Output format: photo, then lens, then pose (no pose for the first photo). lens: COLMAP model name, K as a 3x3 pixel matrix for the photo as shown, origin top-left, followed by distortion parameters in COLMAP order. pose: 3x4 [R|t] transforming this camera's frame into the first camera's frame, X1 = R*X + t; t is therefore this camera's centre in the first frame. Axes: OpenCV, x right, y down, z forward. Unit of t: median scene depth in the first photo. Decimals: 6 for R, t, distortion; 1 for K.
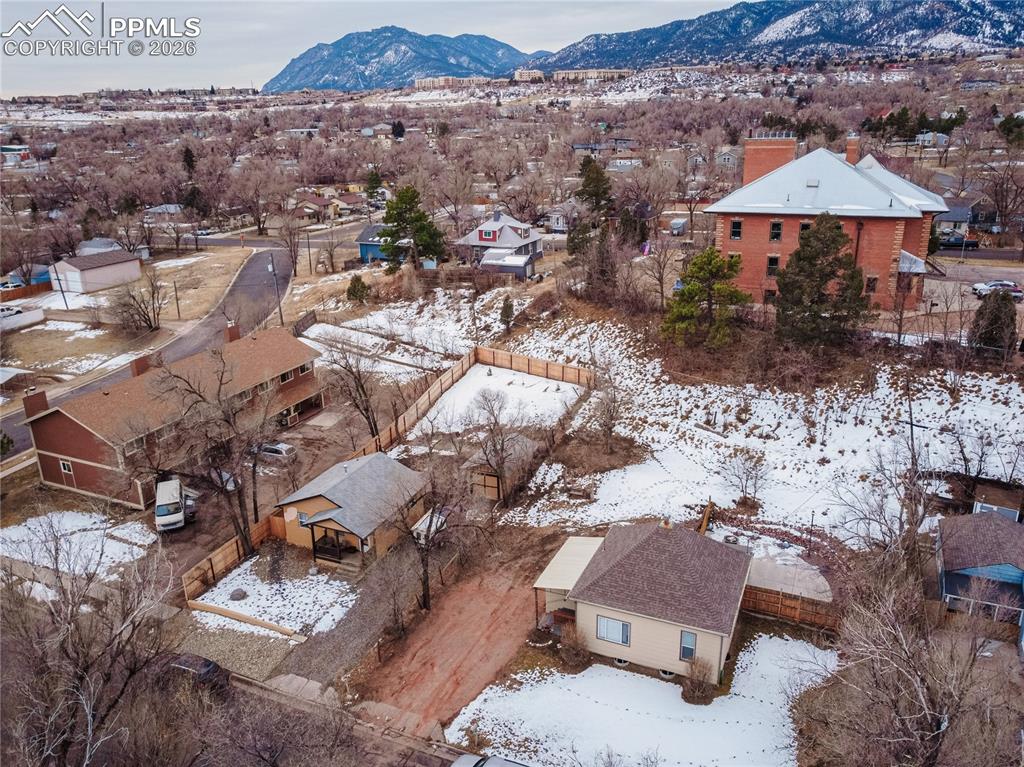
lens RADIAL K [[773.0, 0, 514.7], [0, 773.0, 381.5], [0, 0, 1]] dist [0.002886, 0.000245]
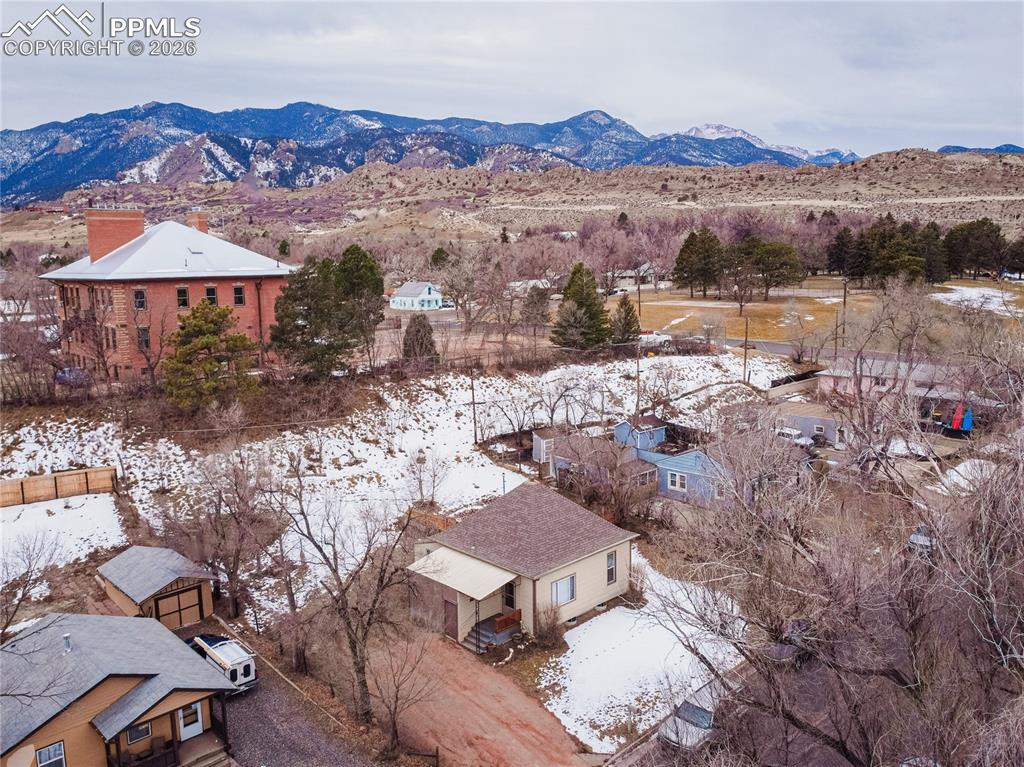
lens RADIAL K [[773.0, 0, 514.7], [0, 773.0, 381.5], [0, 0, 1]] dist [0.002886, 0.000245]
pose [[0.381988, -0.134451, 0.914335, -0.578446], [0.311593, 0.950168, 0.009544, 0.030272], [-0.870055, 0.281254, 0.404846, 0.442877]]
